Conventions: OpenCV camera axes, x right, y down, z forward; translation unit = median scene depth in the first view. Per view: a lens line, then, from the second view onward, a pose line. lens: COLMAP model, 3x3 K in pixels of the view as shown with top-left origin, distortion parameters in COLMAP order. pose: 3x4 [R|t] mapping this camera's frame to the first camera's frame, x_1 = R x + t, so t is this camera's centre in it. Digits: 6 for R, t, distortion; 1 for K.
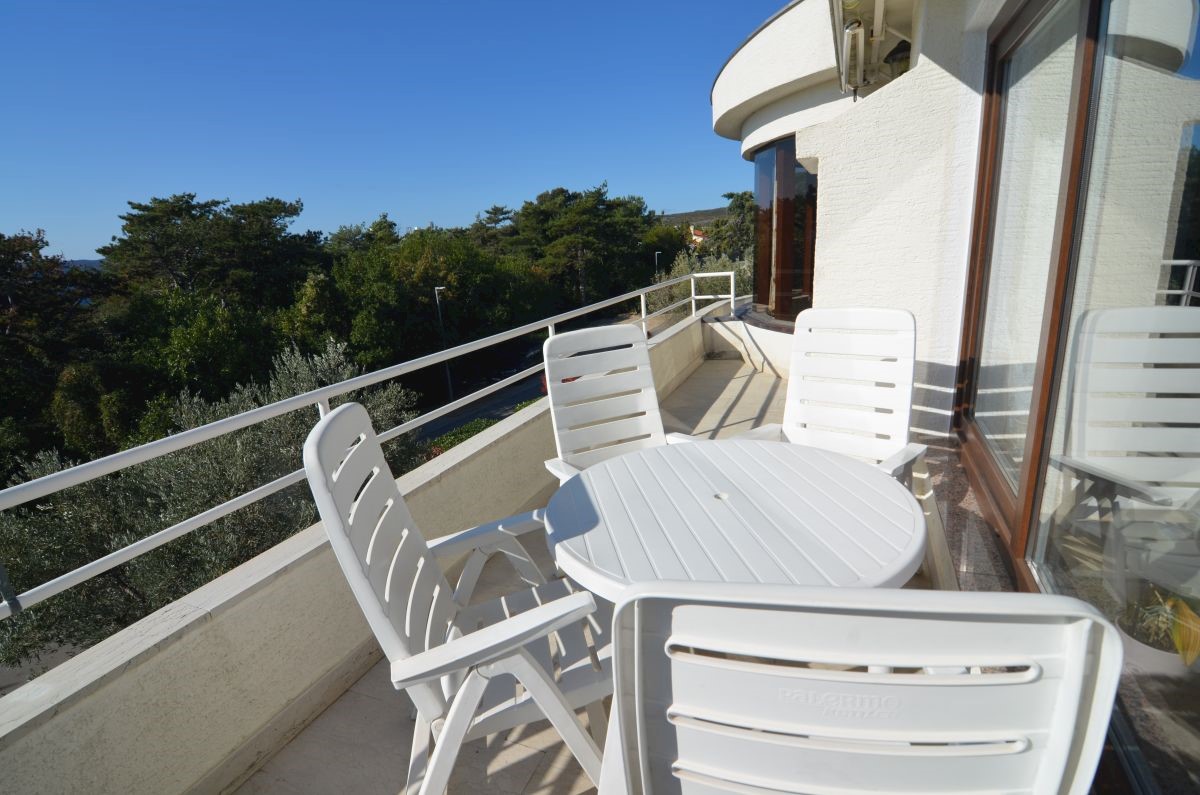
lens RADIAL K [[576.3, 0, 583.1], [0, 576.3, 391.3], [0, 0, 1]] dist [0.001058, -0.015209]
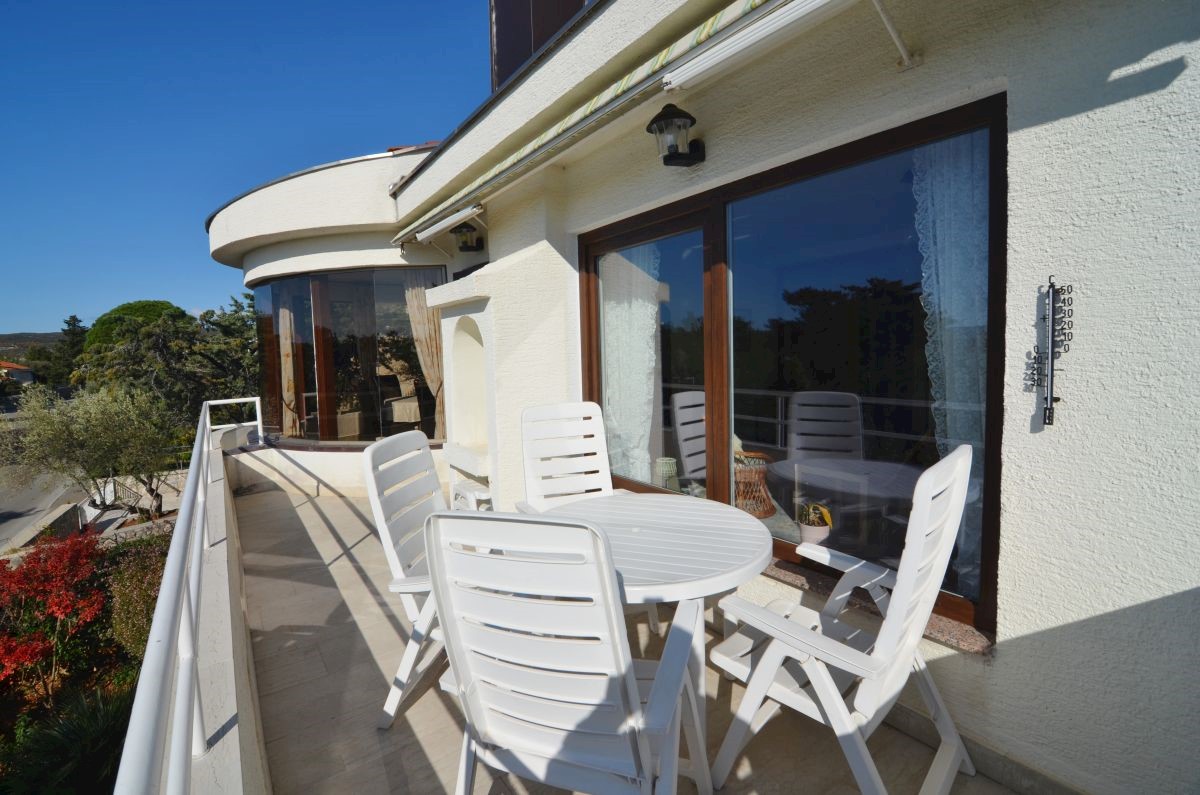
lens RADIAL K [[576.3, 0, 583.1], [0, 576.3, 391.3], [0, 0, 1]] dist [0.001058, -0.015209]
pose [[0.519418, -0.017100, 0.854349, -0.275010], [0.211709, 0.971205, -0.109273, -0.003934], [-0.827880, 0.237632, 0.508081, 0.094841]]
